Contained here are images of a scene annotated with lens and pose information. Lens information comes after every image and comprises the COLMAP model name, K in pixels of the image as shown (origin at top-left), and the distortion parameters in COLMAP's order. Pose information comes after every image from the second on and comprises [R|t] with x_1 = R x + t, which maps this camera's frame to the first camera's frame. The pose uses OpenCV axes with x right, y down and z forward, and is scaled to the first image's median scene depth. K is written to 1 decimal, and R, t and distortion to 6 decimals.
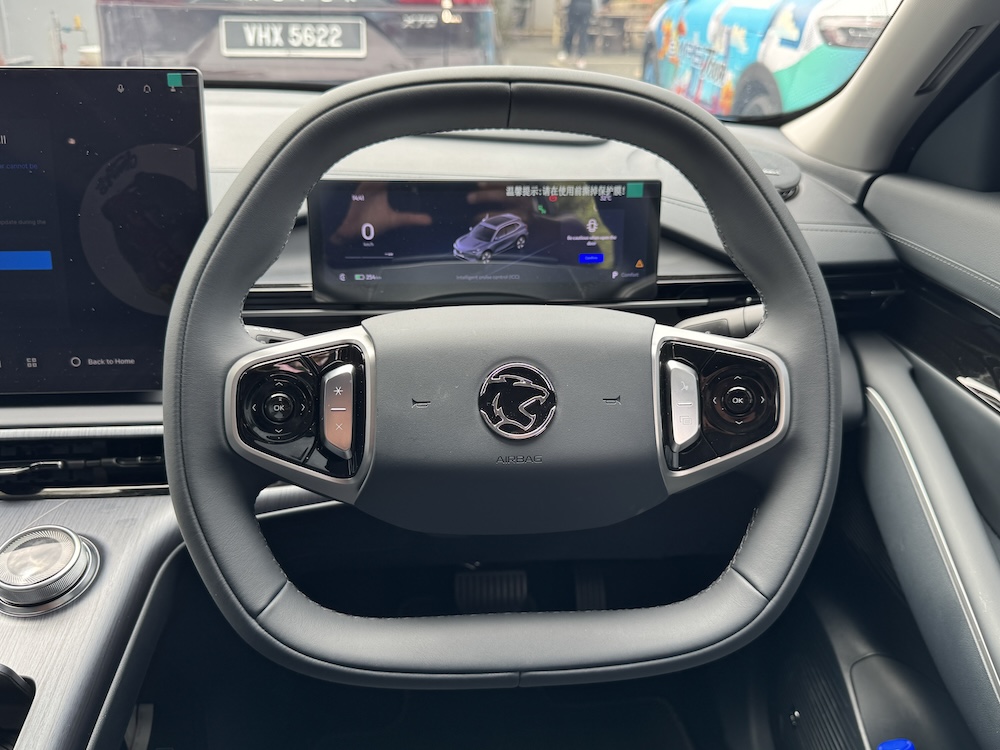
lens RADIAL K [[812.5, 0, 500.0], [0, 812.5, 375.0], [0, 0, 1]] dist [0.019439, 0.011161]
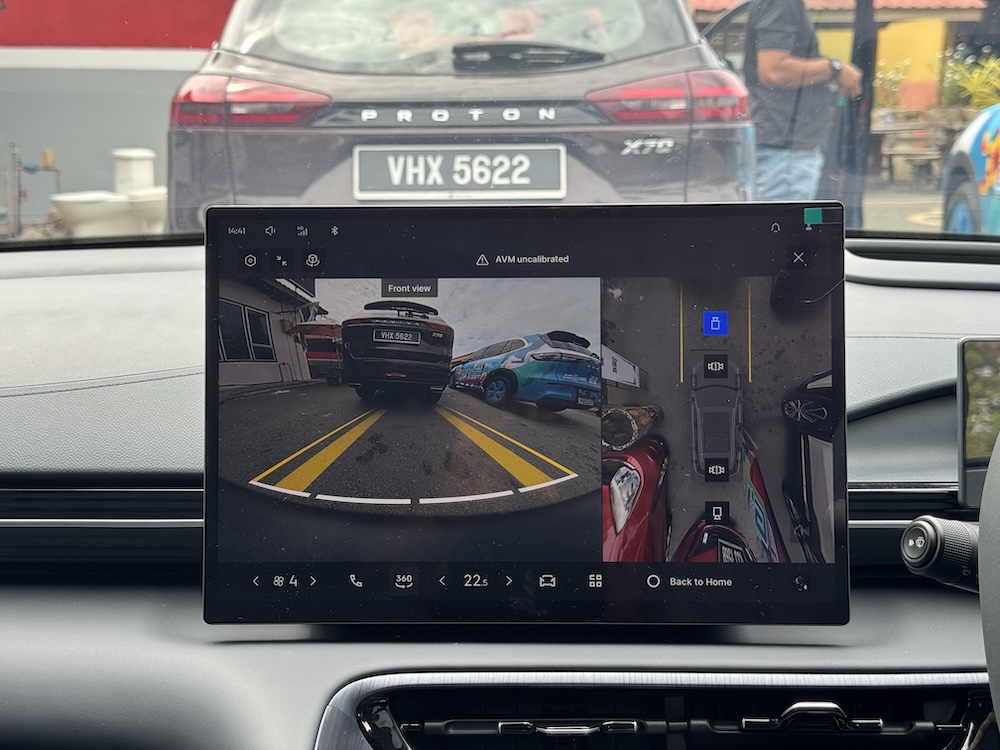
lens RADIAL K [[1401.3, 0, 500.0], [0, 1401.3, 375.0], [0, 0, 1]] dist [0.122122, -0.081080]
pose [[0.993725, -0.000806, -0.111845, -0.093395], [-0.026623, 0.969528, -0.243529, 0.020974], [0.108633, 0.244979, 0.963423, -0.050257]]
